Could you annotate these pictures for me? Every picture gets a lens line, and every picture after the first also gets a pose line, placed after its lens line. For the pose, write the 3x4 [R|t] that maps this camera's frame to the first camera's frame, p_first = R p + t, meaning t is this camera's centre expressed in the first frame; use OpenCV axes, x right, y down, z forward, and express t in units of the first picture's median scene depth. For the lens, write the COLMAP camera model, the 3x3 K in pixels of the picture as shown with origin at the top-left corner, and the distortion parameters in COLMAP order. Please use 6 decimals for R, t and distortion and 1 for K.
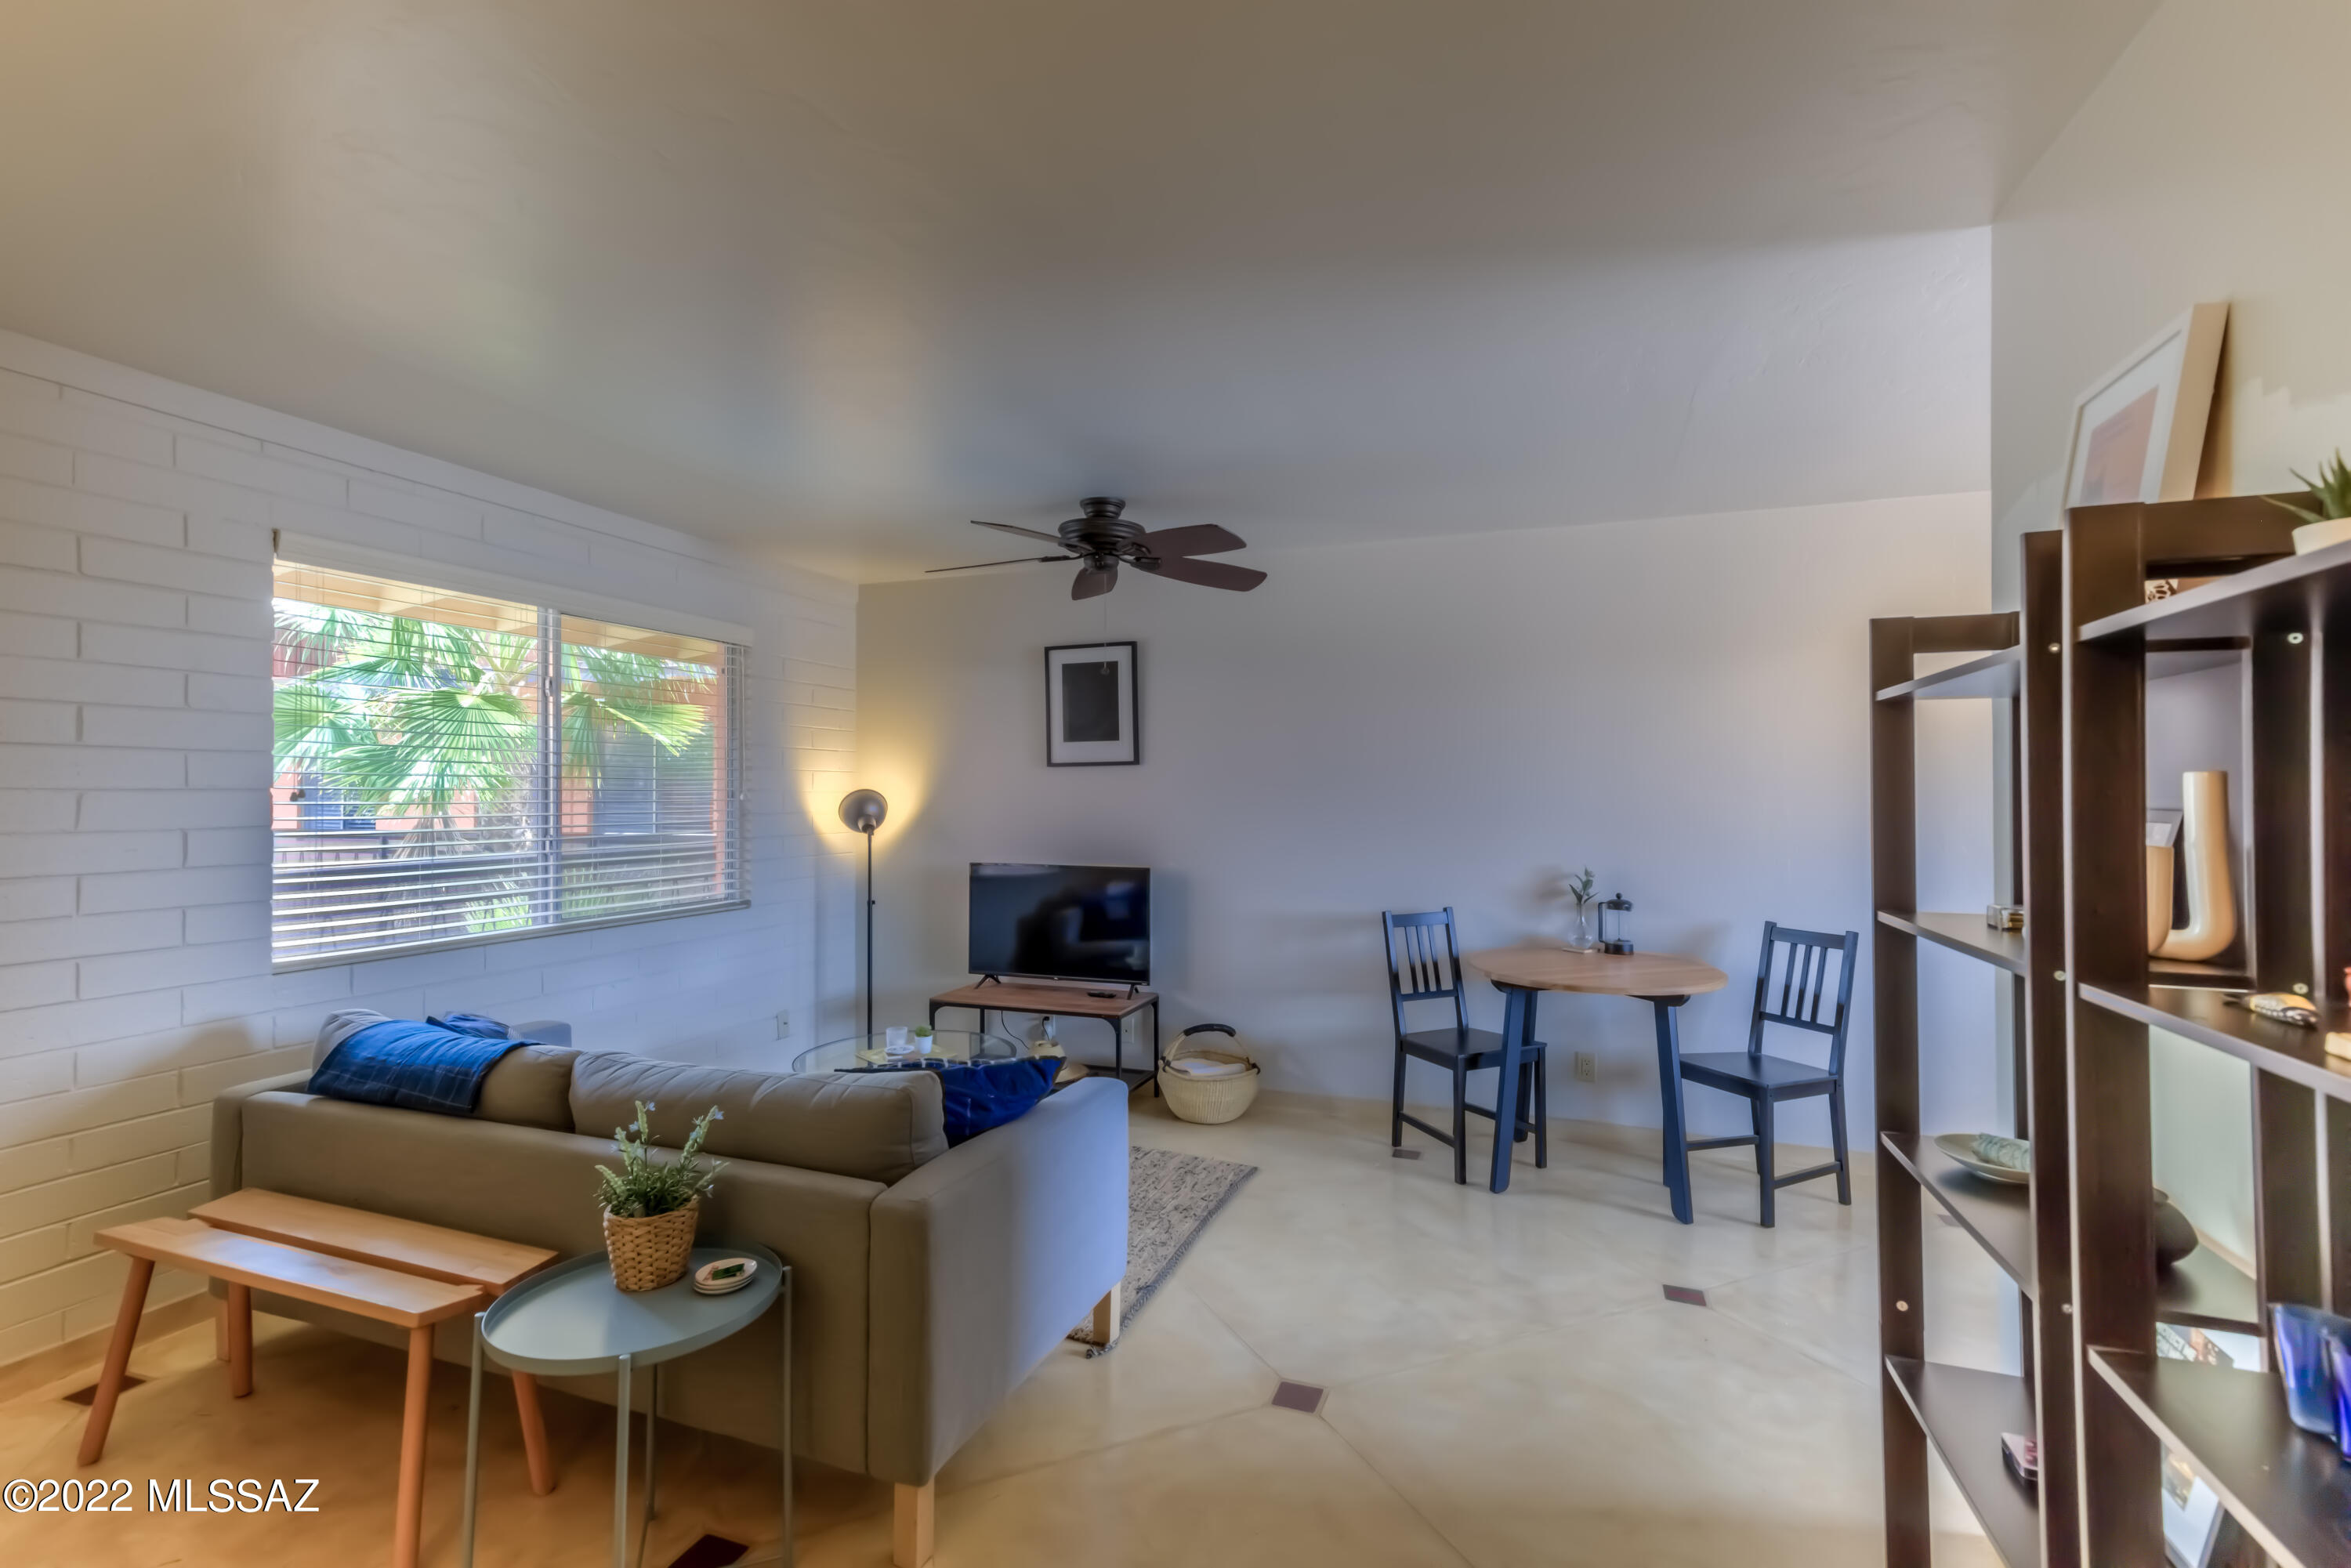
lens RADIAL K [[1093.4, 0, 1175.5], [0, 1093.4, 784.0], [0, 0, 1]] dist [0.024153, 0.000212]
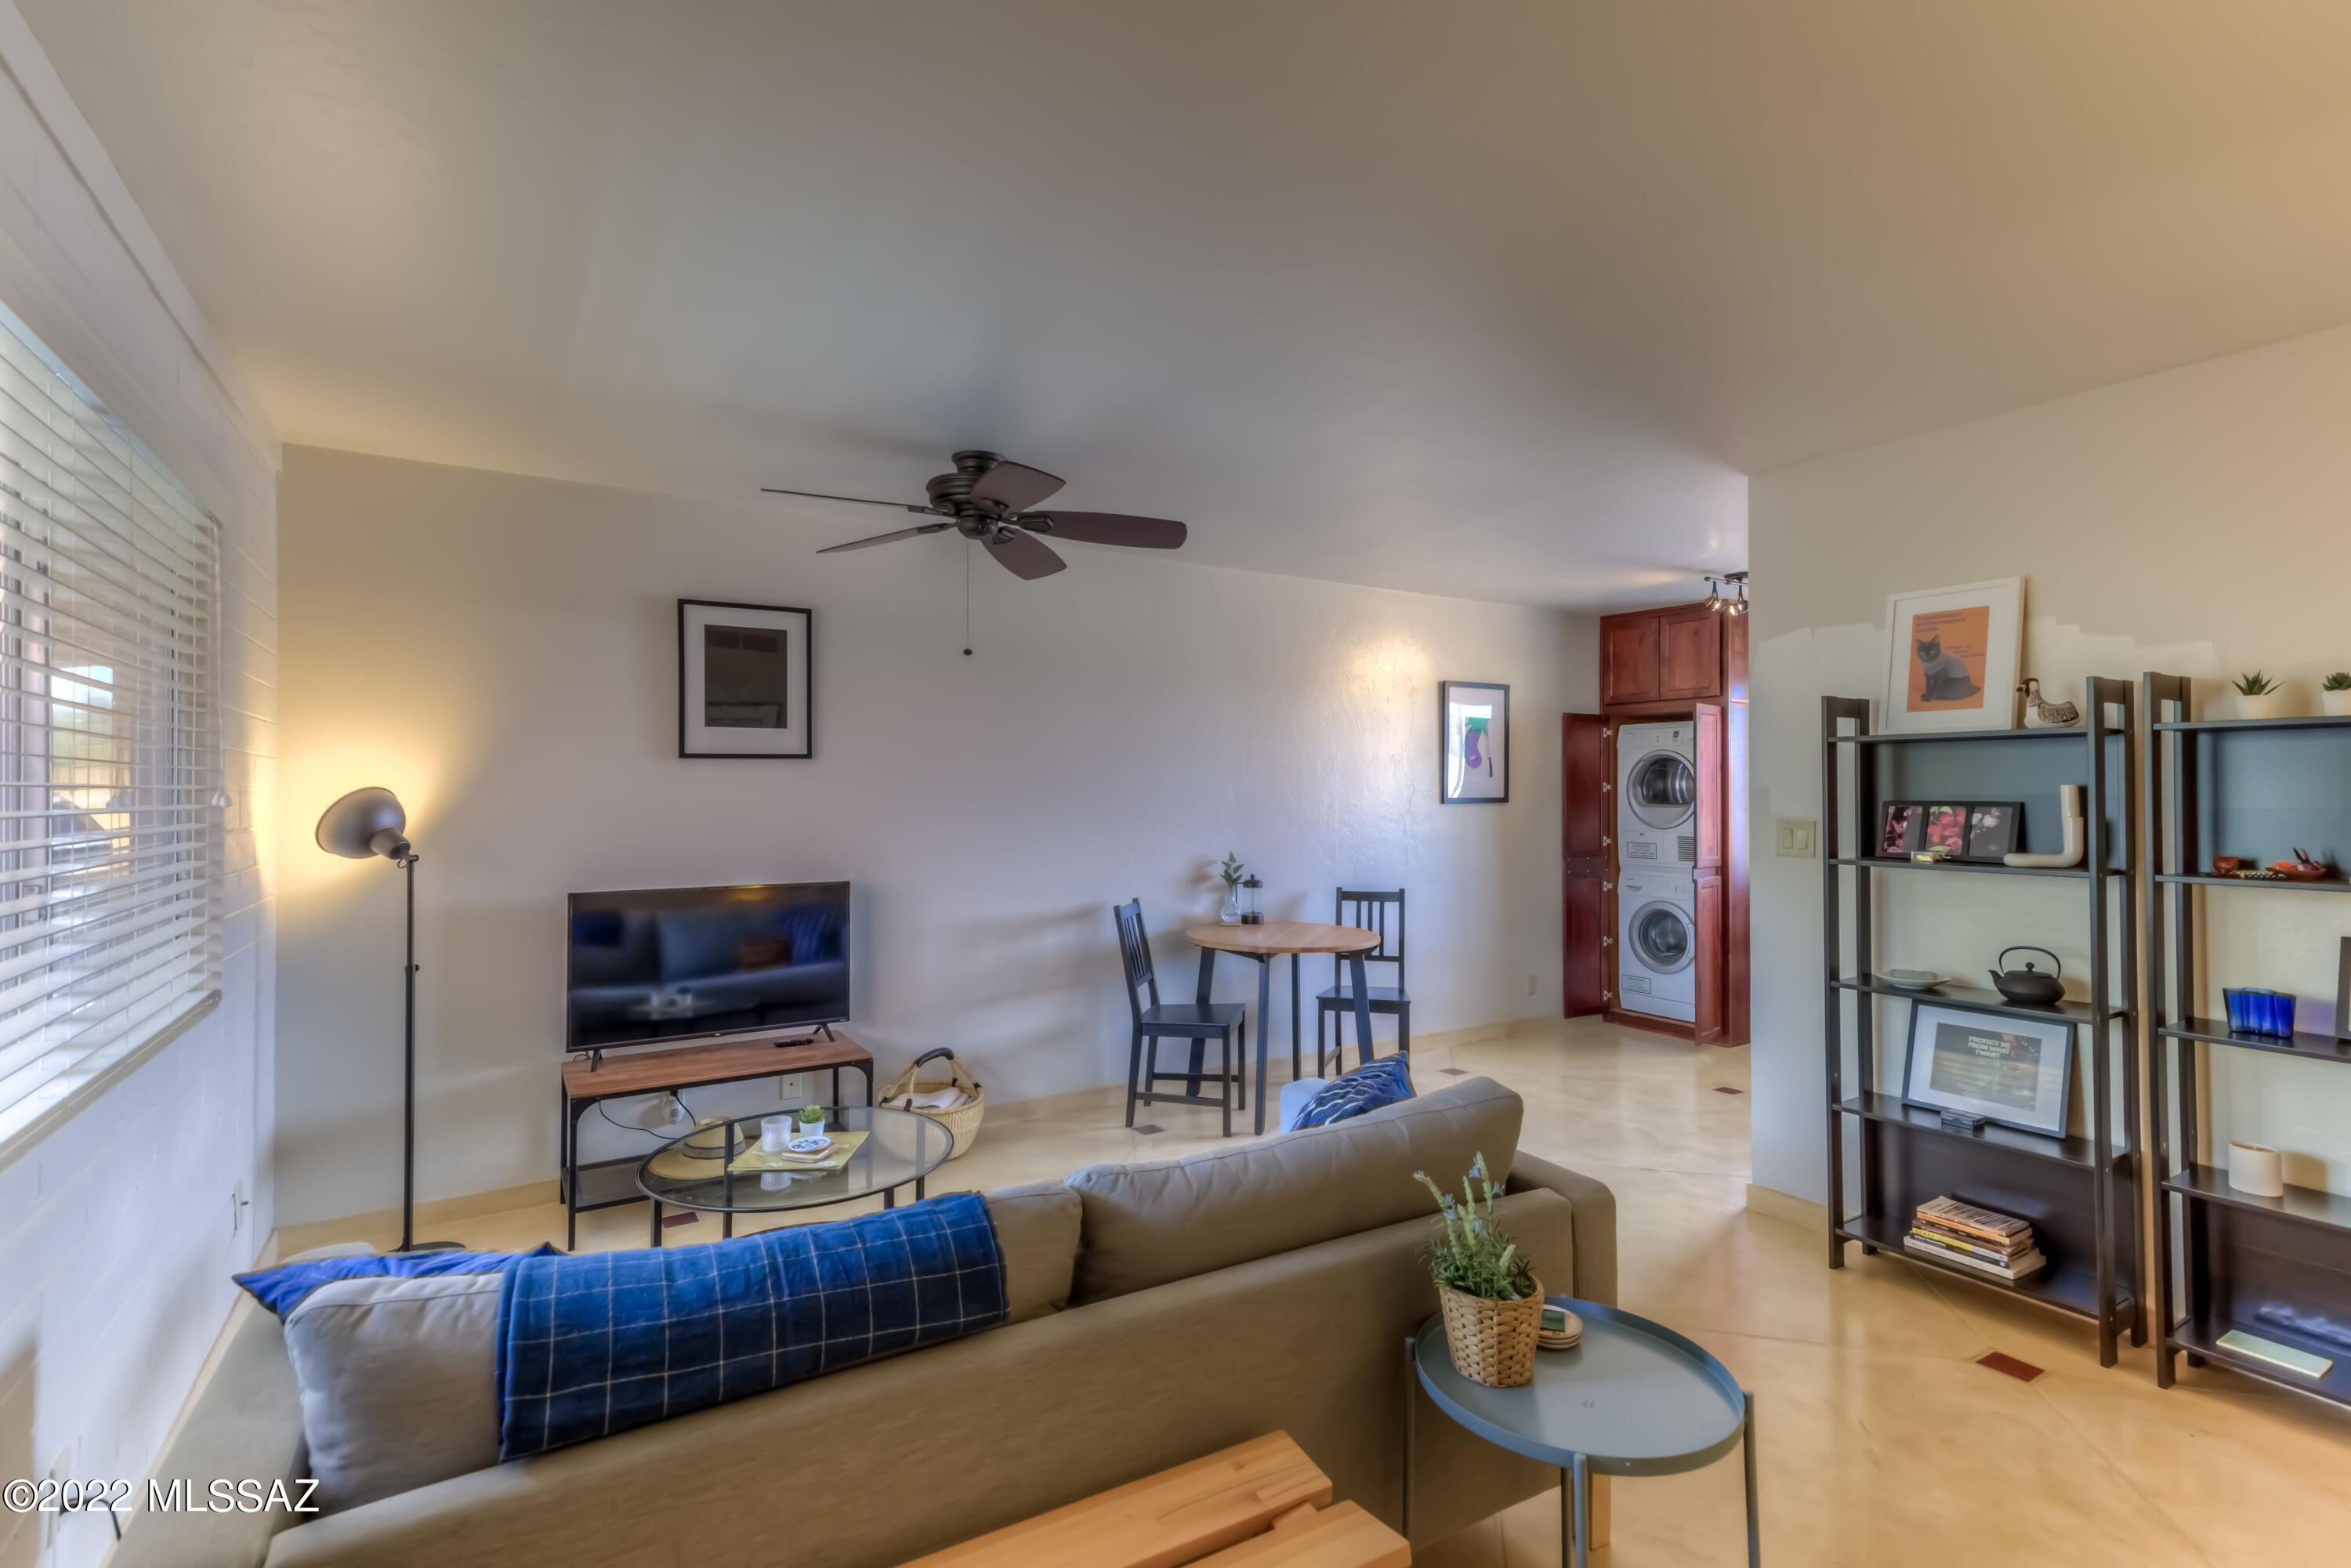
lens RADIAL K [[1093.4, 0, 1175.5], [0, 1093.4, 784.0], [0, 0, 1]] dist [0.024153, 0.000212]
pose [[0.598640, 0.007094, 0.800987, -0.570014], [-0.005693, 0.999973, -0.004601, 0.003890], [-0.800998, -0.001806, 0.598664, 0.301415]]
